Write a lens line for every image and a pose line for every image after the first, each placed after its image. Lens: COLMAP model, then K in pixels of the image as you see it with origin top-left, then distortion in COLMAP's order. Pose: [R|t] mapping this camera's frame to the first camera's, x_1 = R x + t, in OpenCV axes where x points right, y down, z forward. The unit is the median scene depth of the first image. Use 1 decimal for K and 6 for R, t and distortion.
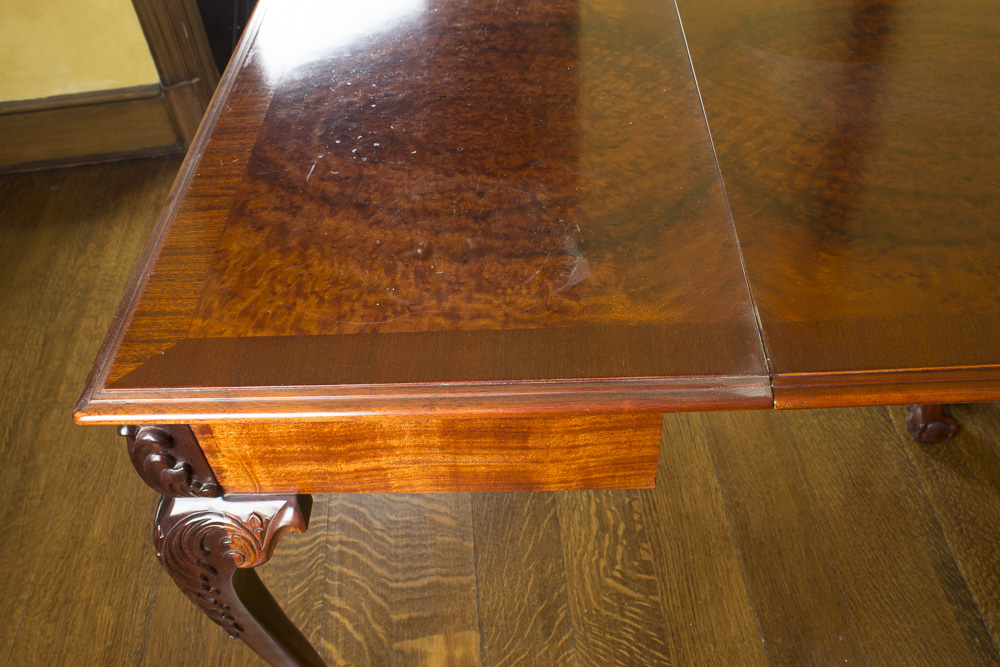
lens RADIAL K [[938.4, 0, 500.0], [0, 938.4, 333.5], [0, 0, 1]] dist [-0.151457, 0.162470]
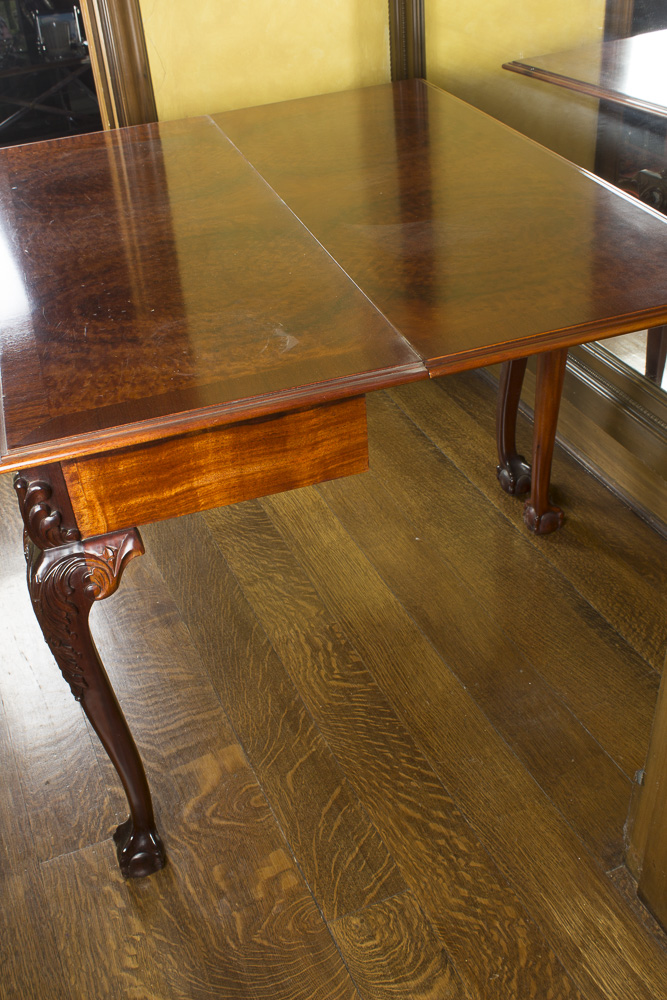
lens RADIAL K [[1041.5, 0, 333.5], [0, 1041.5, 500.0], [0, 0, 1]] dist [-0.104532, 0.001058]
pose [[0.945865, -0.189485, 0.263503, -0.200504], [0.237223, 0.957710, -0.162841, 0.273420], [-0.221504, 0.216534, 0.950815, -0.347093]]
